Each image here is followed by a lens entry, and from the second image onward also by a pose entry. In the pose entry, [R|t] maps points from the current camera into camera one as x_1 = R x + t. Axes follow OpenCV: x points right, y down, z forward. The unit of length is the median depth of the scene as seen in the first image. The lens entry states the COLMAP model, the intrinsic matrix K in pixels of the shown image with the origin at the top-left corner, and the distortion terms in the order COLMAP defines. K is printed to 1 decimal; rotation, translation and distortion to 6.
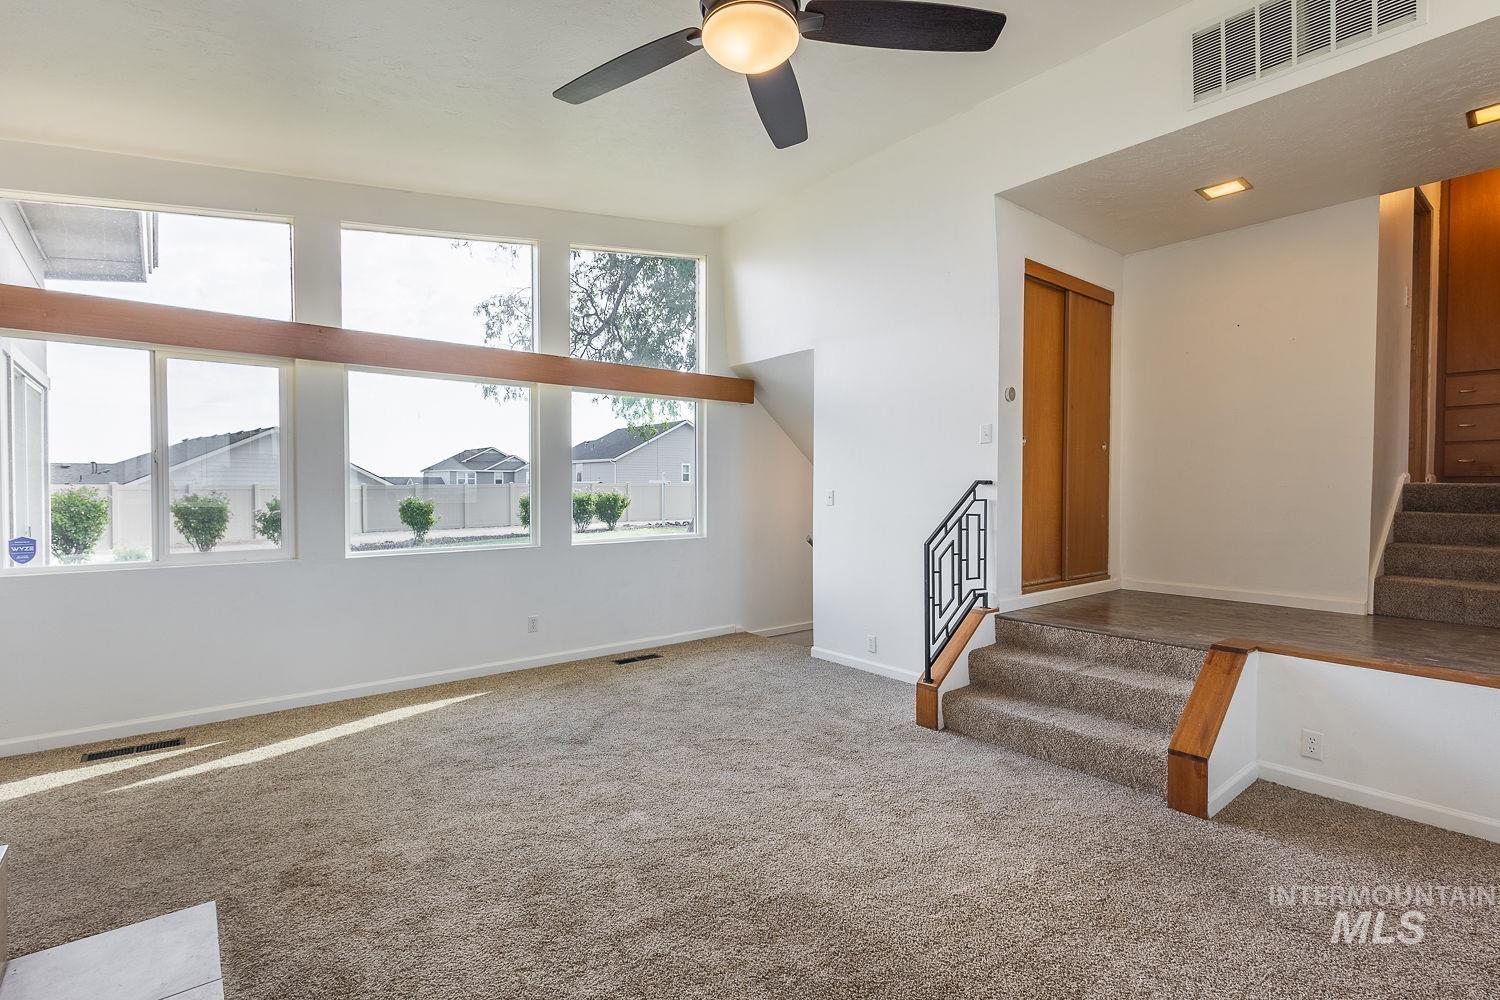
lens RADIAL K [[704.1, 0, 750.0], [0, 704.1, 500.0], [0, 0, 1]] dist [0.004489, 0.000012]
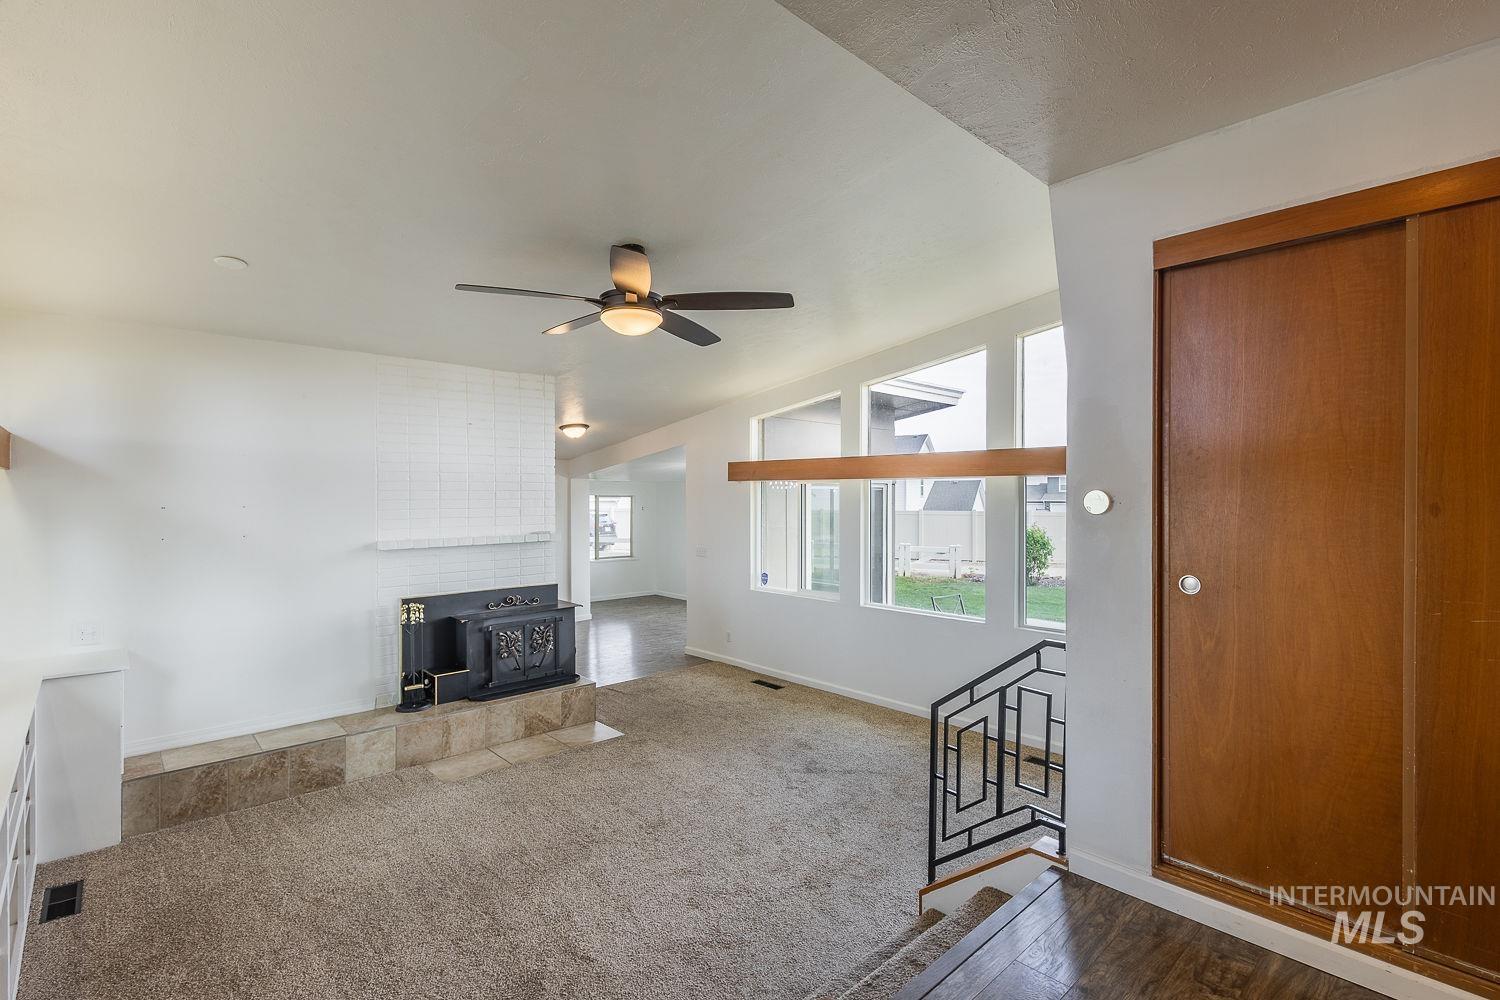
lens RADIAL K [[704.1, 0, 750.0], [0, 704.1, 500.0], [0, 0, 1]] dist [0.004489, 0.000012]
pose [[0.057429, 0.007976, -0.998318, 0.971389], [-0.018907, 0.999797, 0.006901, -0.158039], [0.998171, 0.018479, 0.057568, 0.722669]]
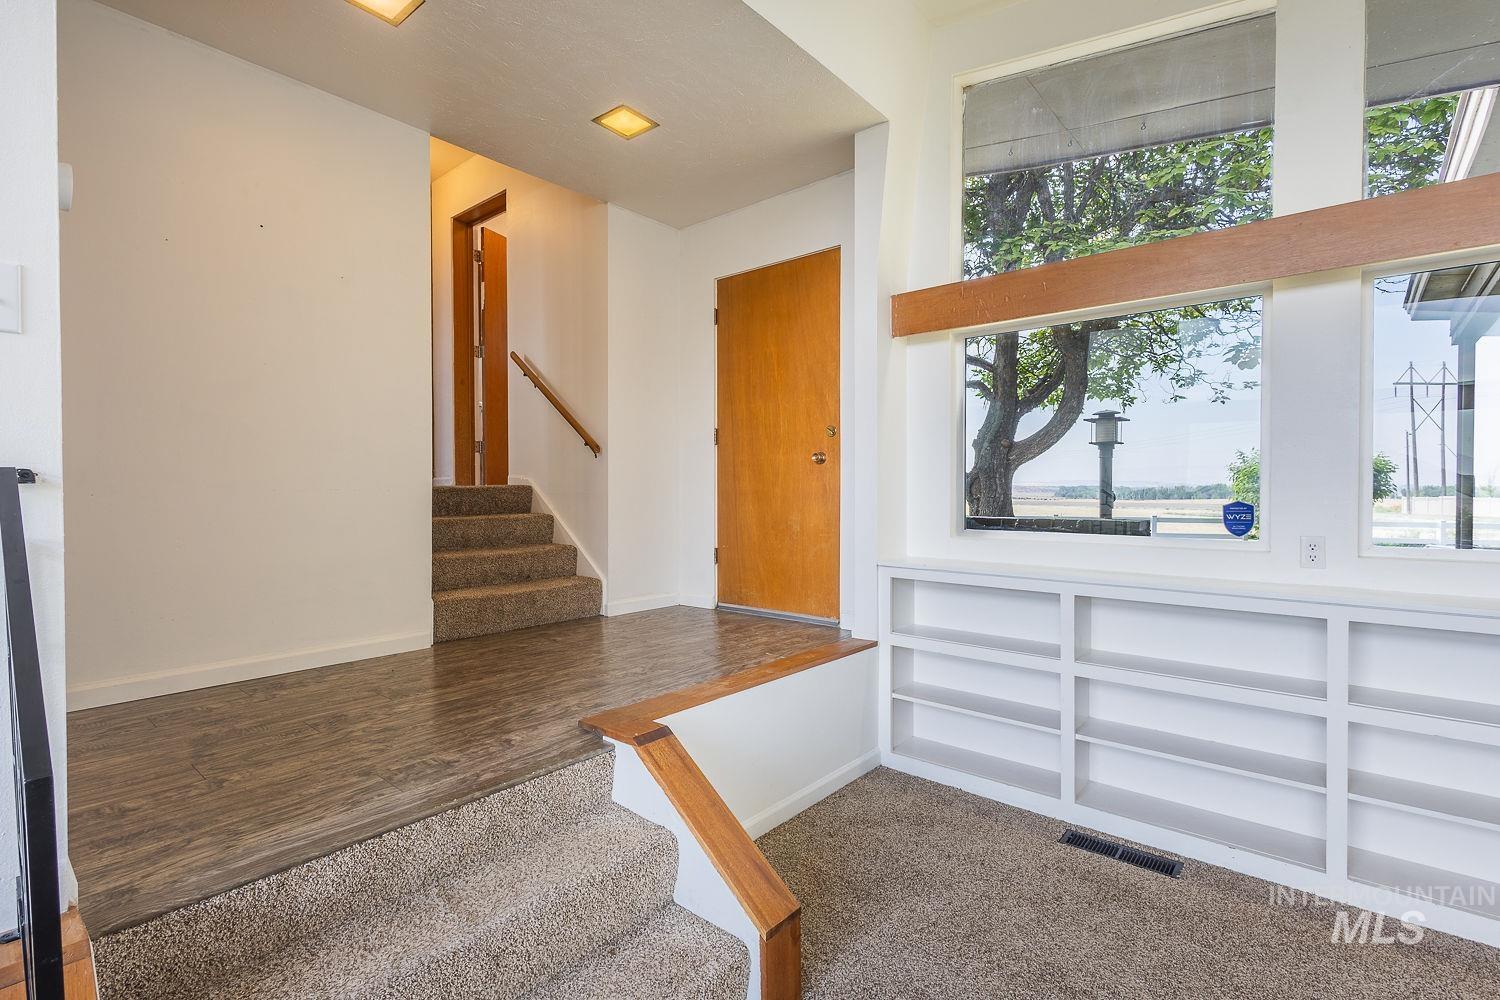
lens RADIAL K [[698.4, 0, 750.0], [0, 698.4, 500.0], [0, 0, 1]] dist [0.003202, -0.000355]
pose [[-0.179365, -0.017089, 0.983634, 0.019443], [0.020362, 0.999570, 0.021079, -0.016547], [-0.983572, 0.023810, -0.178940, 0.810927]]
